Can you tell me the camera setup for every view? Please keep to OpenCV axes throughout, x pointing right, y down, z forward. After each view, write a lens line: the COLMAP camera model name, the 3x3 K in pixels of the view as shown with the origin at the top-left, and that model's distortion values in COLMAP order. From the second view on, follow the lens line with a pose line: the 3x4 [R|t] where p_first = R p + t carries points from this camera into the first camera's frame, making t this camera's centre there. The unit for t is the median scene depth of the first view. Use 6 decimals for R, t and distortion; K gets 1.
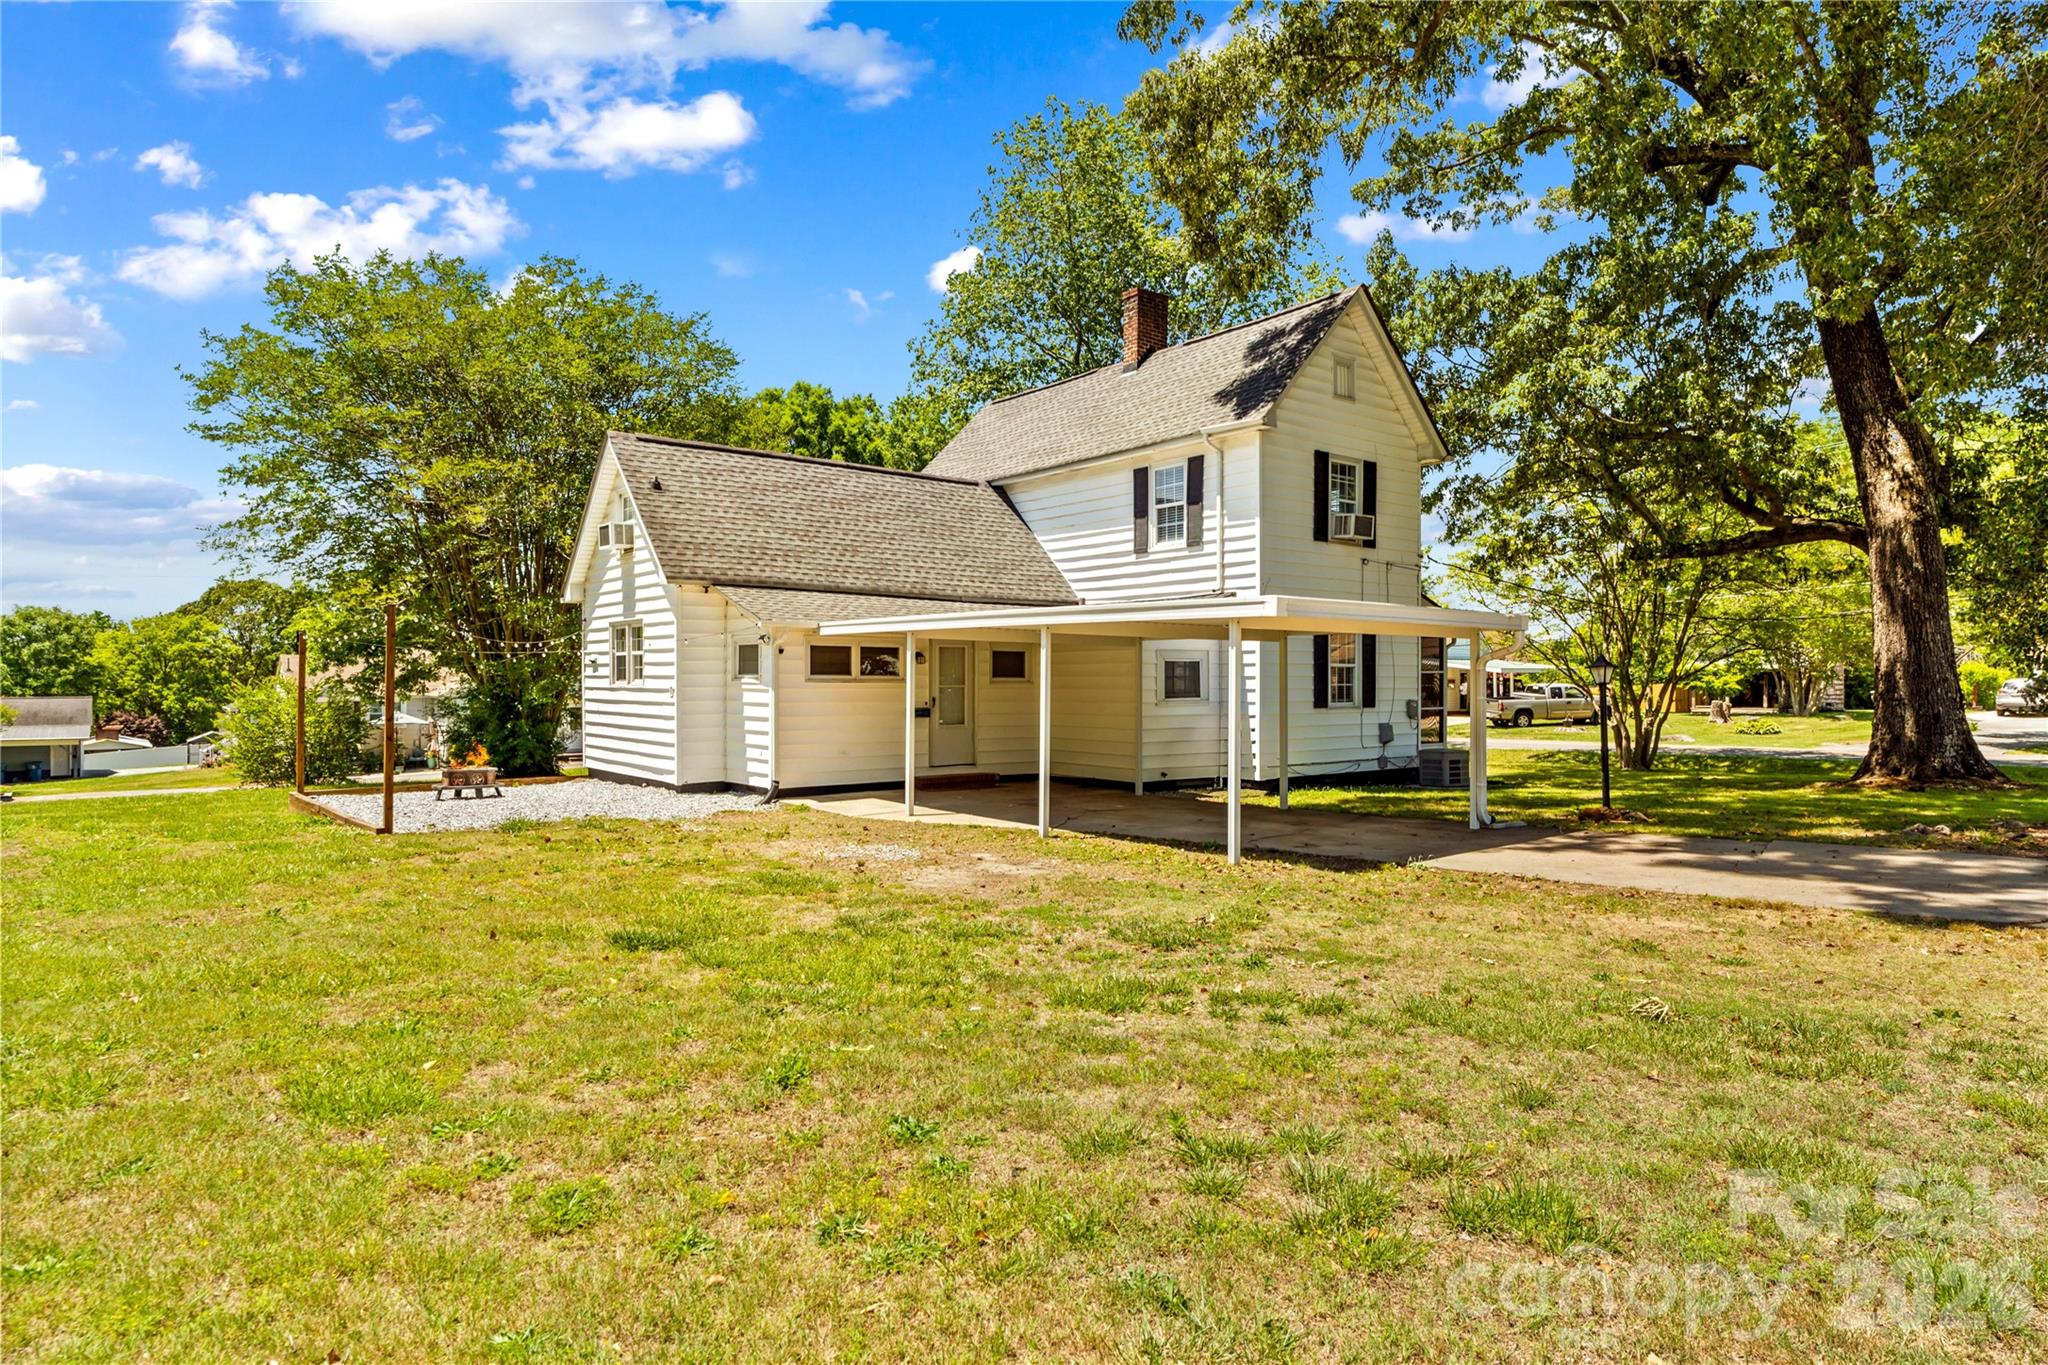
lens RADIAL K [[1206.6, 0, 1010.4], [0, 1206.6, 684.4], [0, 0, 1]] dist [-0.002249, 0.002112]
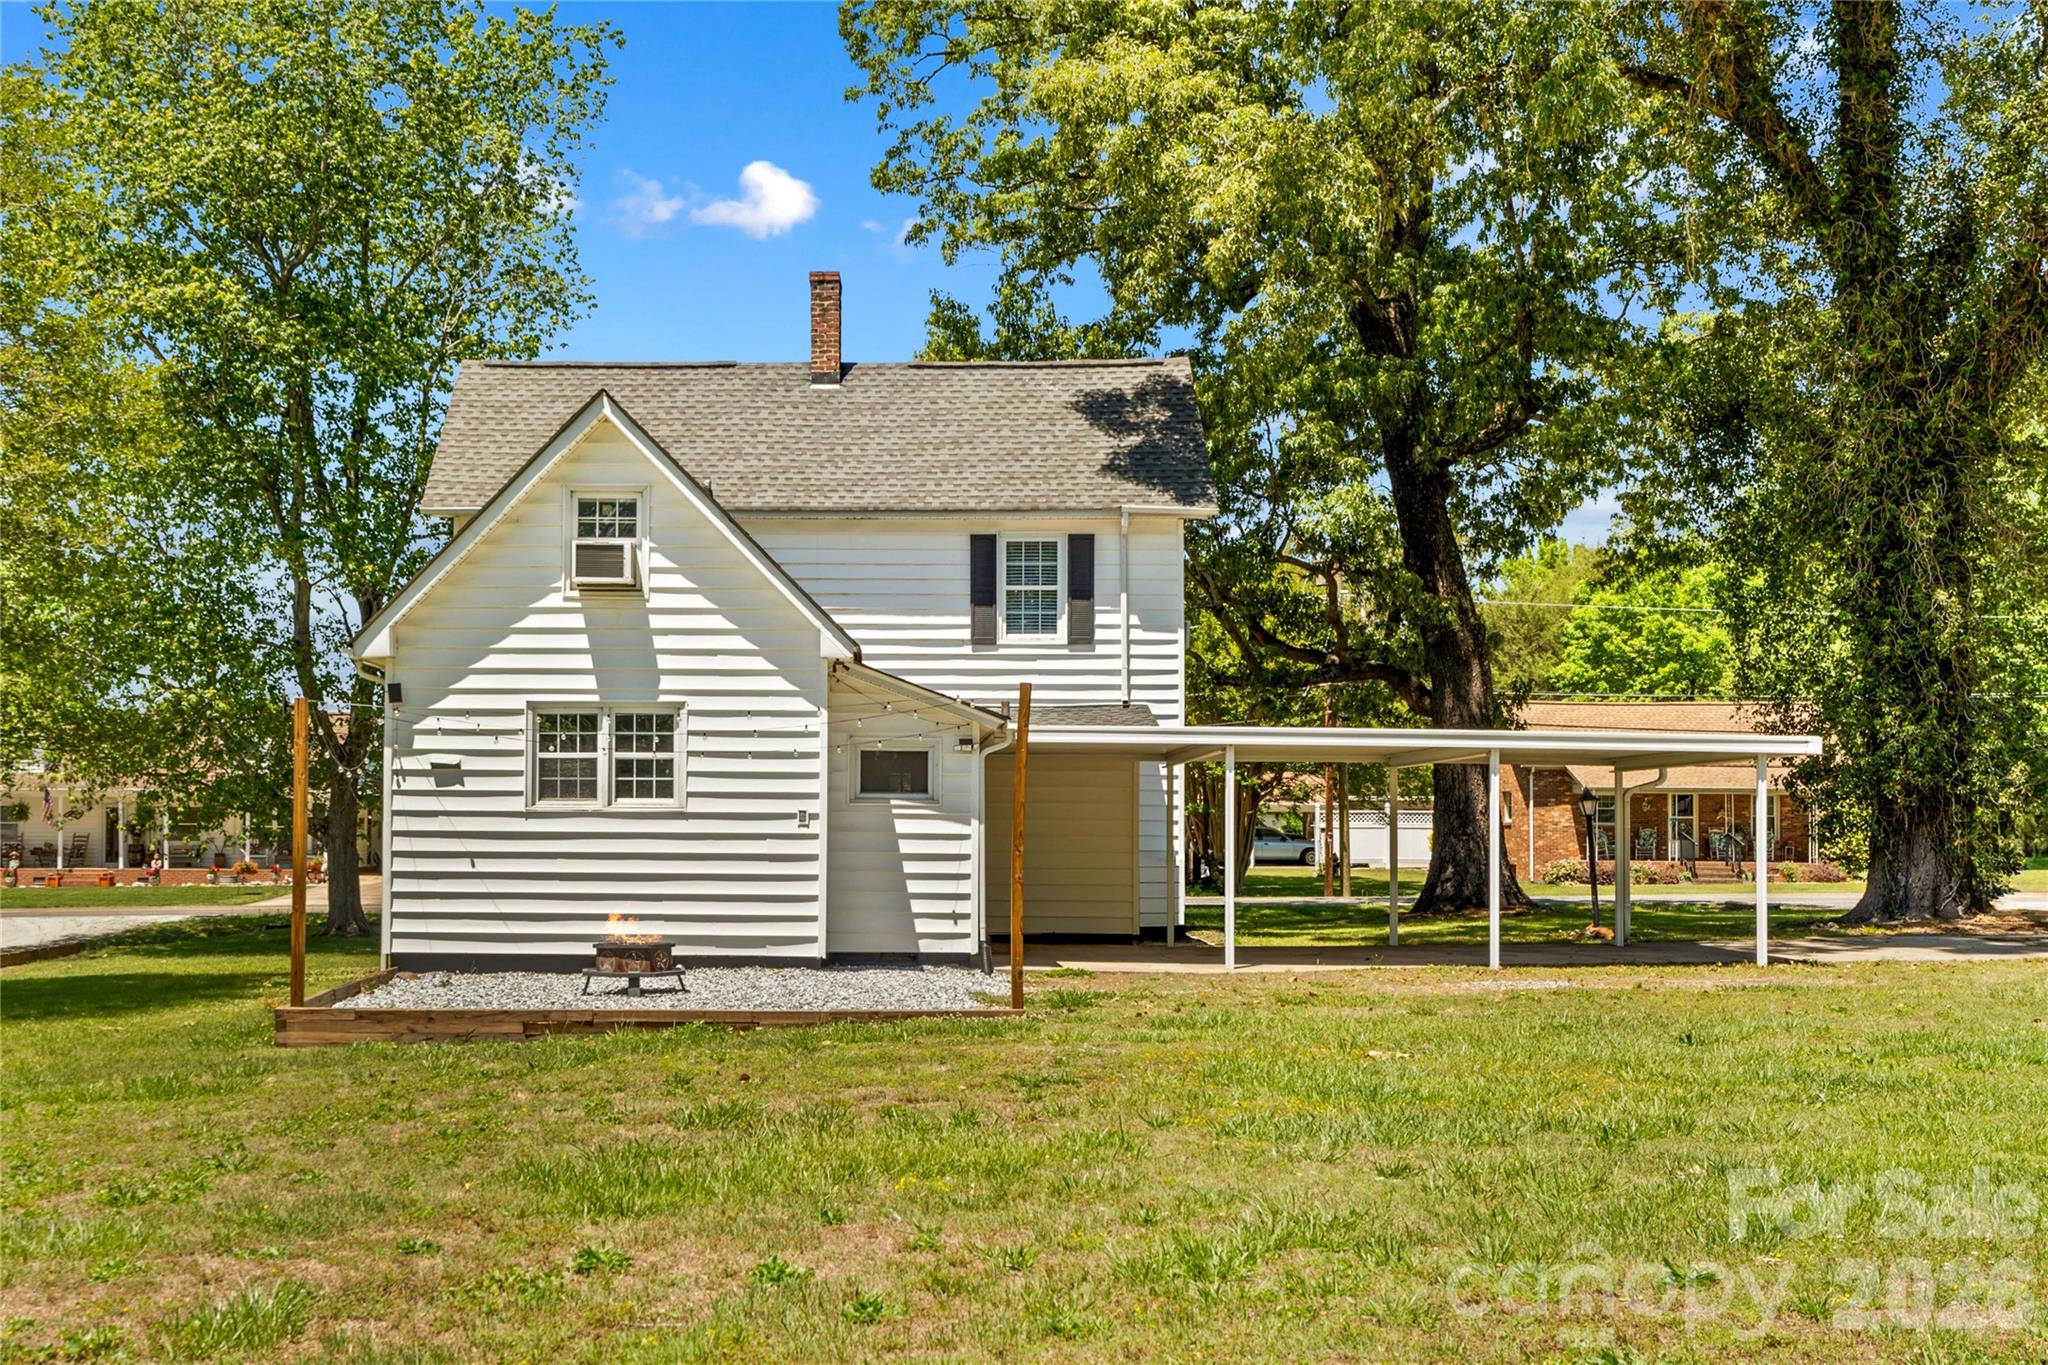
lens RADIAL K [[2239.4, 0, 1020.1], [0, 2239.4, 680.8], [0, 0, 1]] dist [-0.137192, 0.000000]
pose [[0.568393, 0.058866, 0.820648, -1.053476], [0.000804, 0.997397, -0.072101, 0.016610], [-0.822756, 0.041641, 0.566867, 0.176894]]
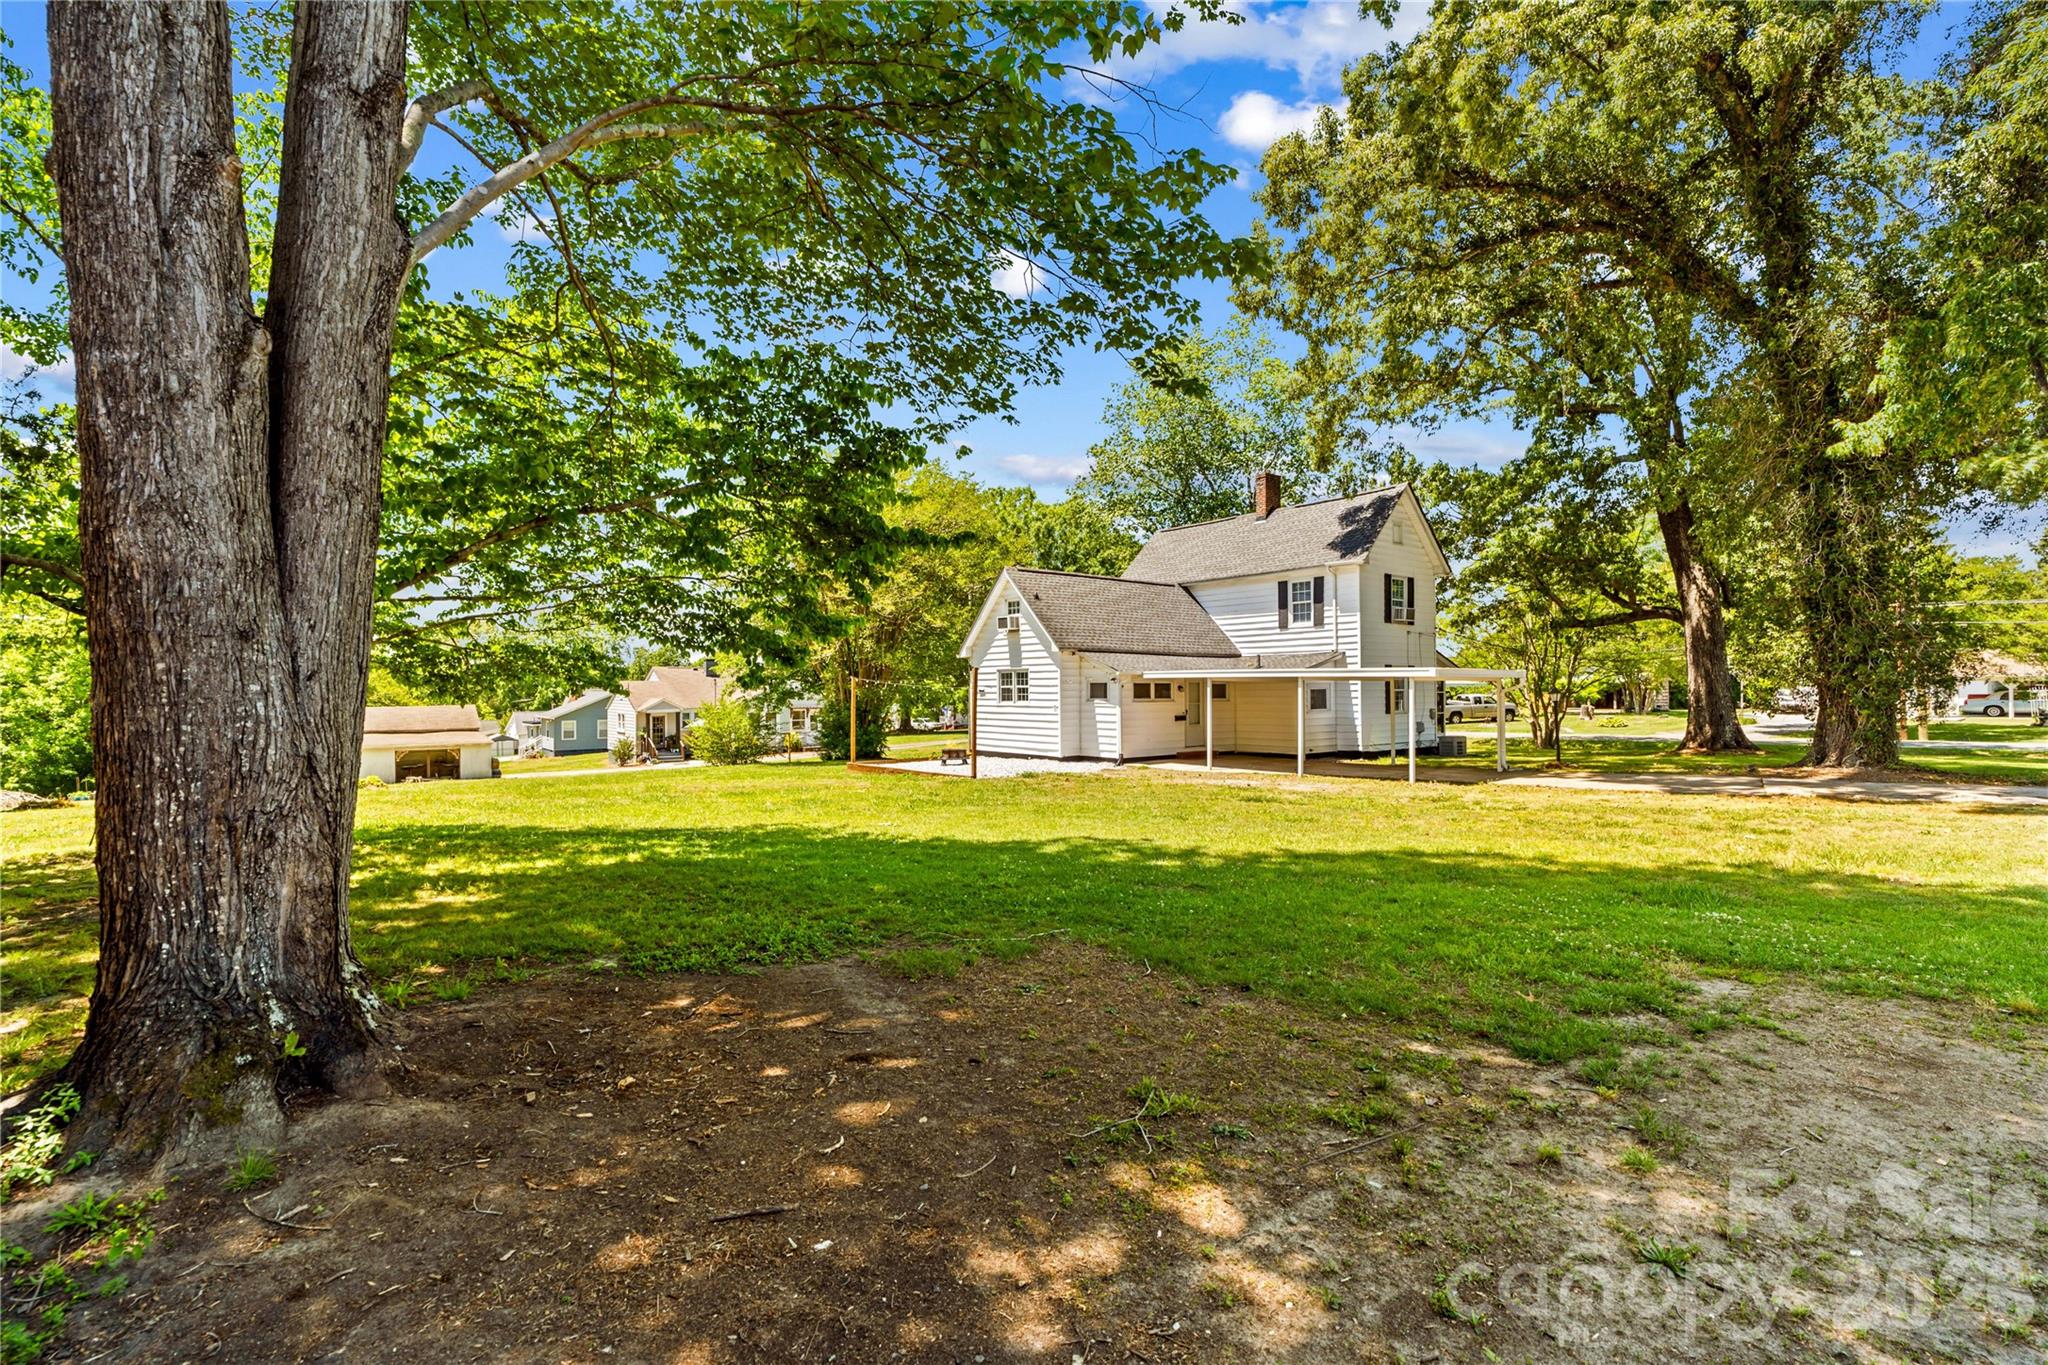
lens RADIAL K [[957.1, 0, 1021.6], [0, 957.1, 686.7], [0, 0, 1]] dist [-0.002693, 0.000498]
pose [[0.999906, -0.007641, 0.011410, -0.302054], [0.007722, 0.999945, -0.007079, -0.014527], [-0.011355, 0.007167, 0.999910, -0.427692]]
